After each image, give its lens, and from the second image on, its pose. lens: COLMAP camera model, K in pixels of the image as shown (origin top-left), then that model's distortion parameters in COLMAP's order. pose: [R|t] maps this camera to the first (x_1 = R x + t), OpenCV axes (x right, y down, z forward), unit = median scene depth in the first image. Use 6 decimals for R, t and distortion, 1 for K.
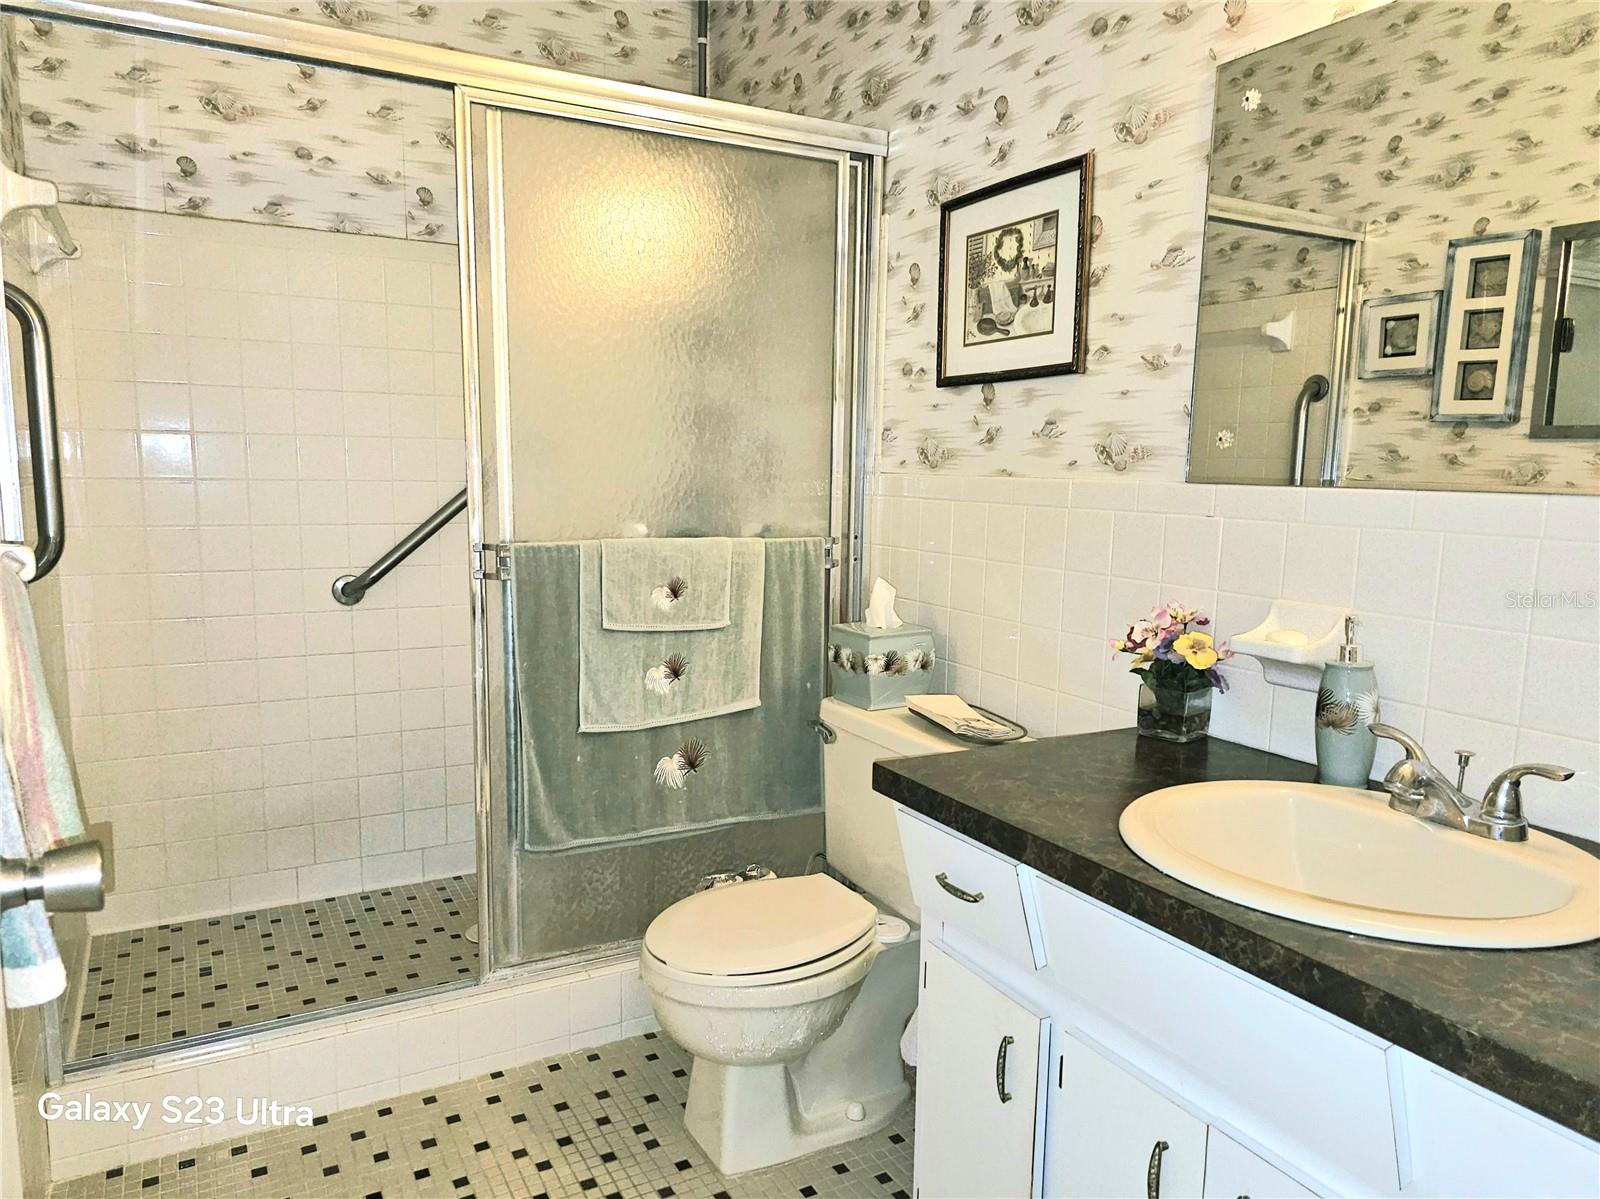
lens RADIAL K [[1062.7, 0, 810.0], [0, 1062.7, 595.6], [0, 0, 1]] dist [0.076853, -0.067274]
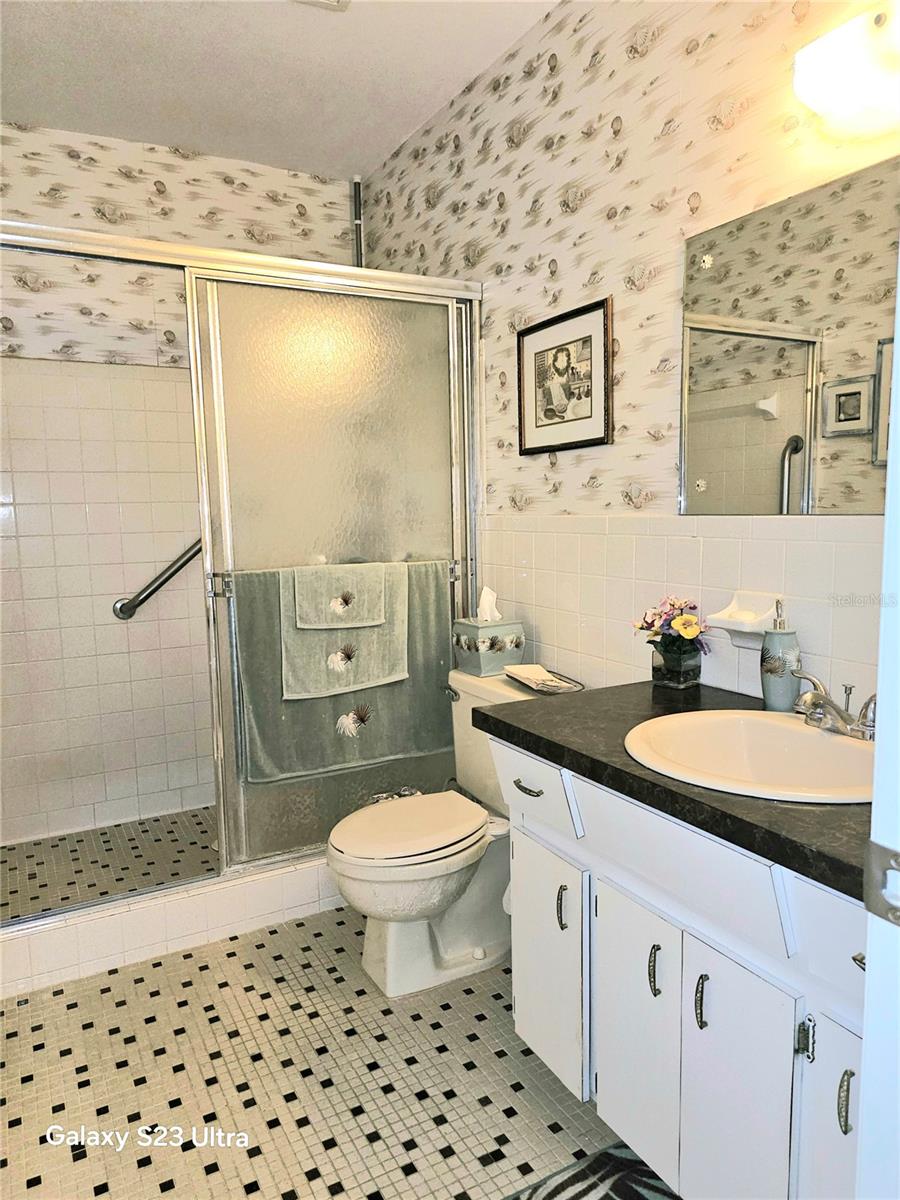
lens RADIAL K [[797.0, 0, 466.9], [0, 797.0, 589.4], [0, 0, 1]] dist [0.076853, -0.067274]
pose [[0.999334, -0.035206, -0.009578, 0.050879], [0.034999, 0.999167, -0.020995, 0.009264], [0.010309, 0.020646, 0.999734, -0.095559]]
